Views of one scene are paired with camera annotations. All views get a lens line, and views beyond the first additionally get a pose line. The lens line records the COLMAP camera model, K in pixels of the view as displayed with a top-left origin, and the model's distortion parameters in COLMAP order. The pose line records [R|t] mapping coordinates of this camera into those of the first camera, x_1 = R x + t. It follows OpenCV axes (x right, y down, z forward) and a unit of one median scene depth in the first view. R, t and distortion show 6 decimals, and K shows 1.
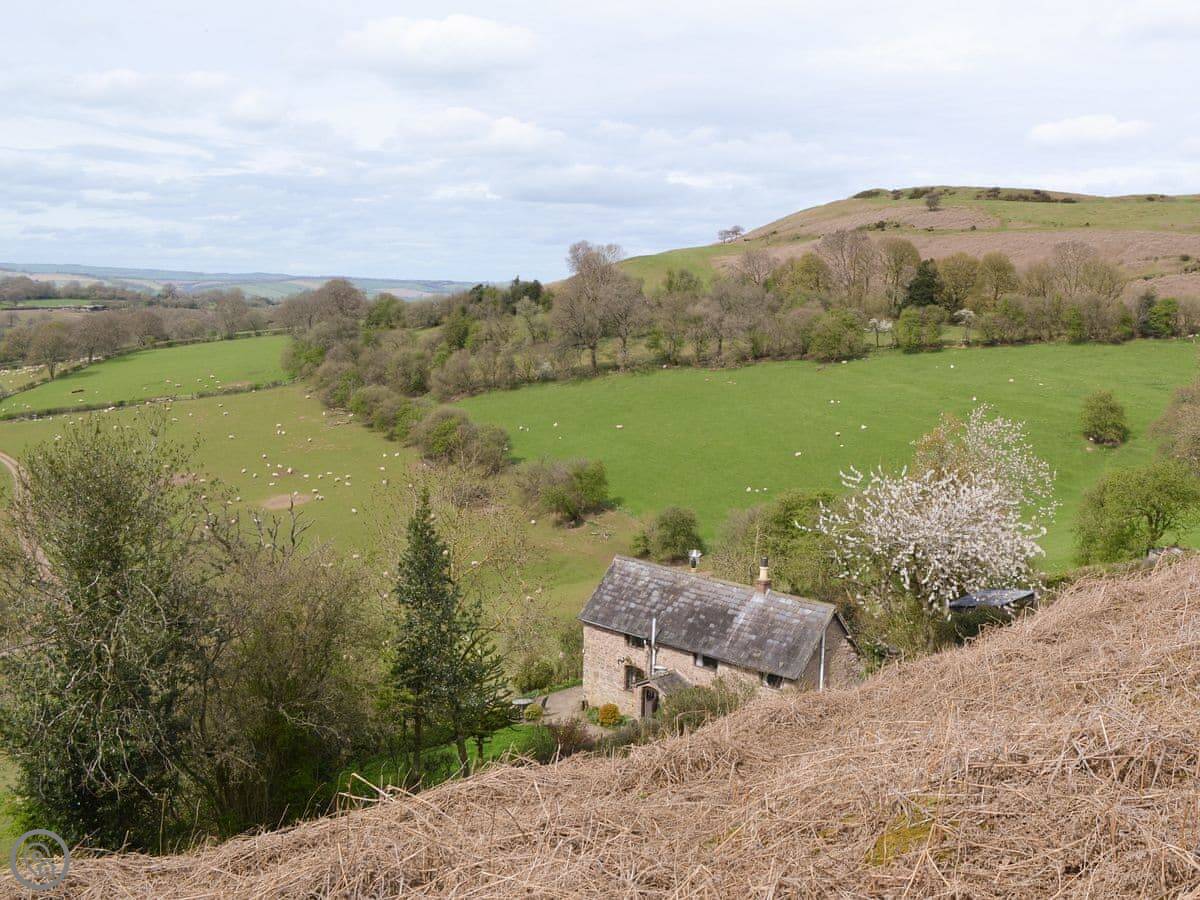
lens RADIAL K [[1214.8, 0, 600.5], [0, 1214.8, 356.3], [0, 0, 1]] dist [-0.106942, 0.024628]
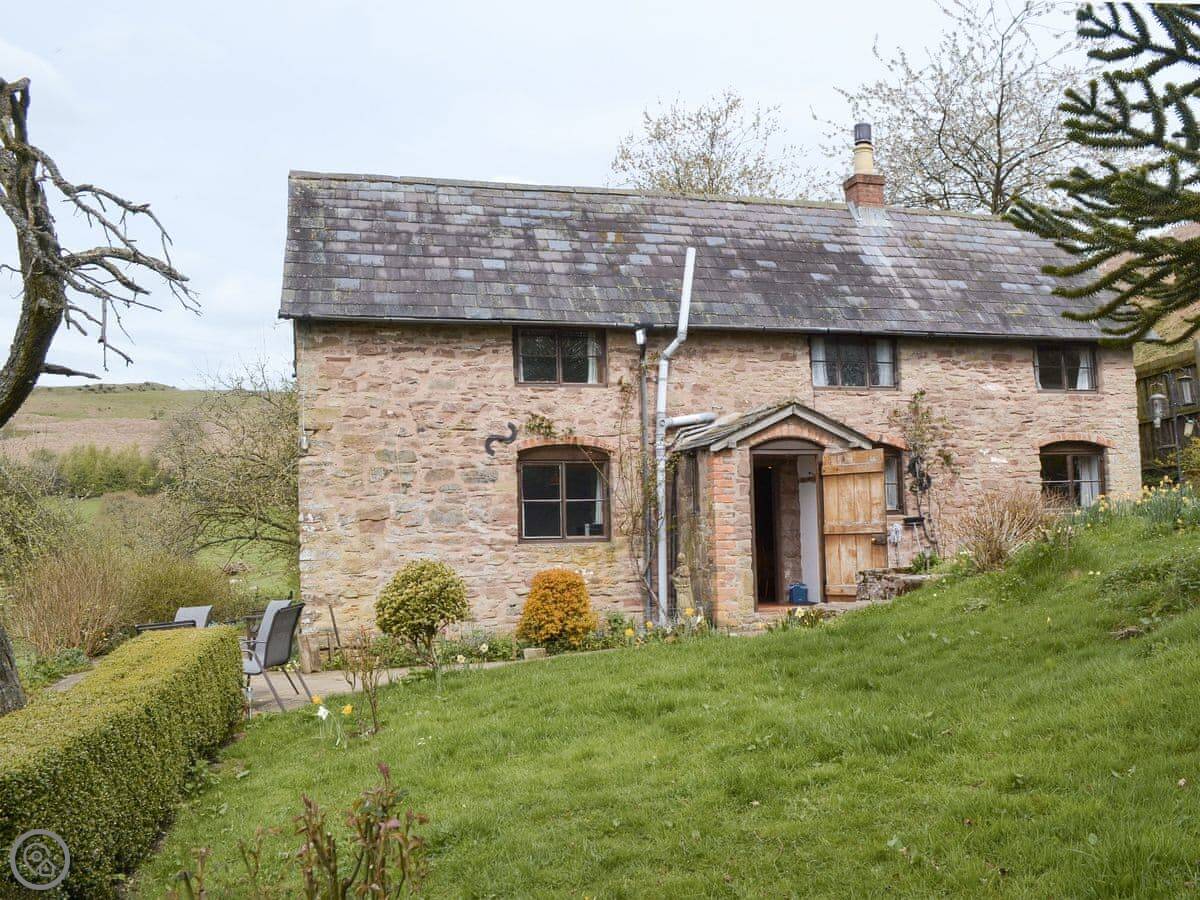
lens RADIAL K [[1083.4, 0, 600.0], [0, 1083.4, 450.0], [0, 0, 1]] dist [-0.106444, 0.000051]
pose [[0.494405, 0.038212, 0.868391, -0.199789], [0.053784, 0.995774, -0.074438, 0.284404], [-0.867566, 0.083508, 0.490260, 0.882946]]
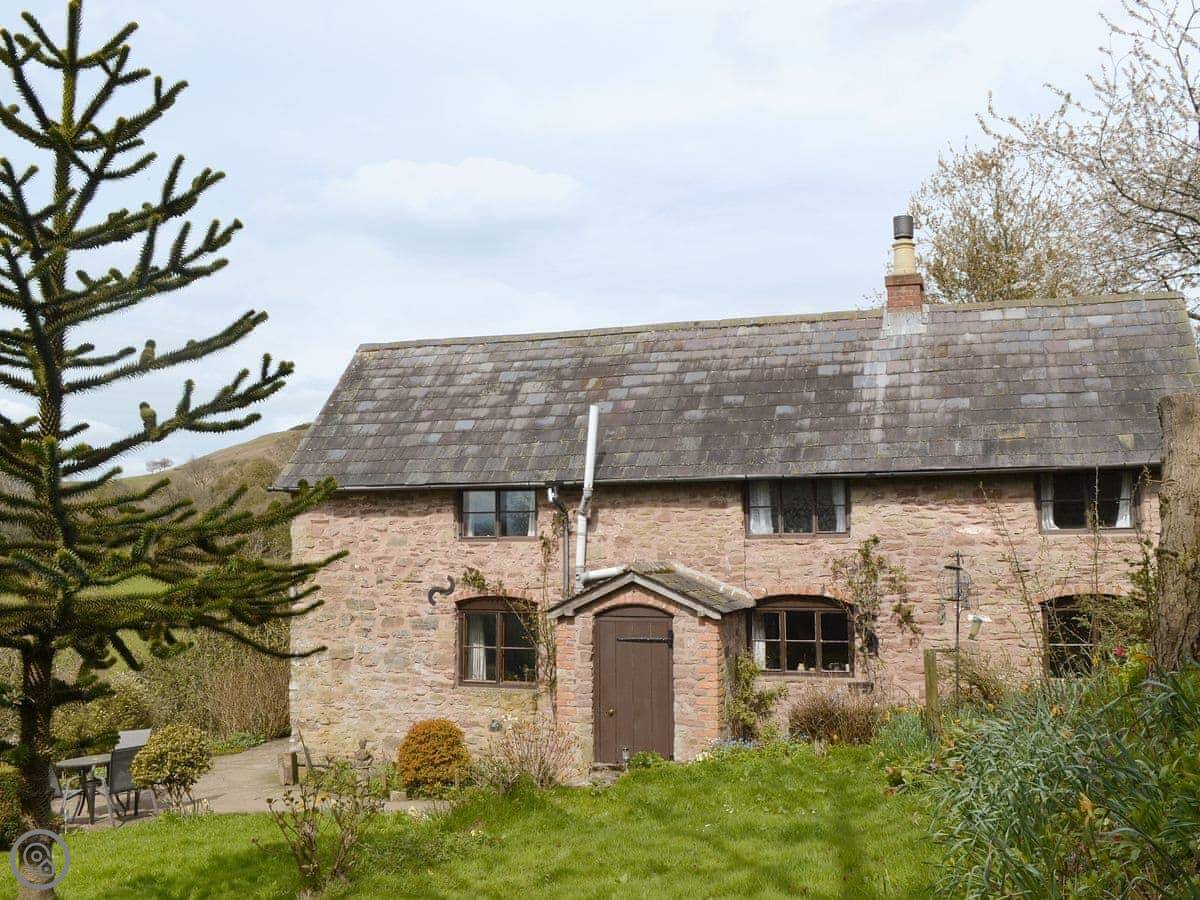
lens RADIAL K [[1091.6, 0, 600.0], [0, 1091.6, 450.0], [0, 0, 1]] dist [-0.074531, 0.001399]
pose [[0.880005, 0.030868, 0.473961, -0.085407], [0.031029, 0.992018, -0.122221, 0.260374], [-0.473950, 0.122261, 0.872023, 0.751353]]
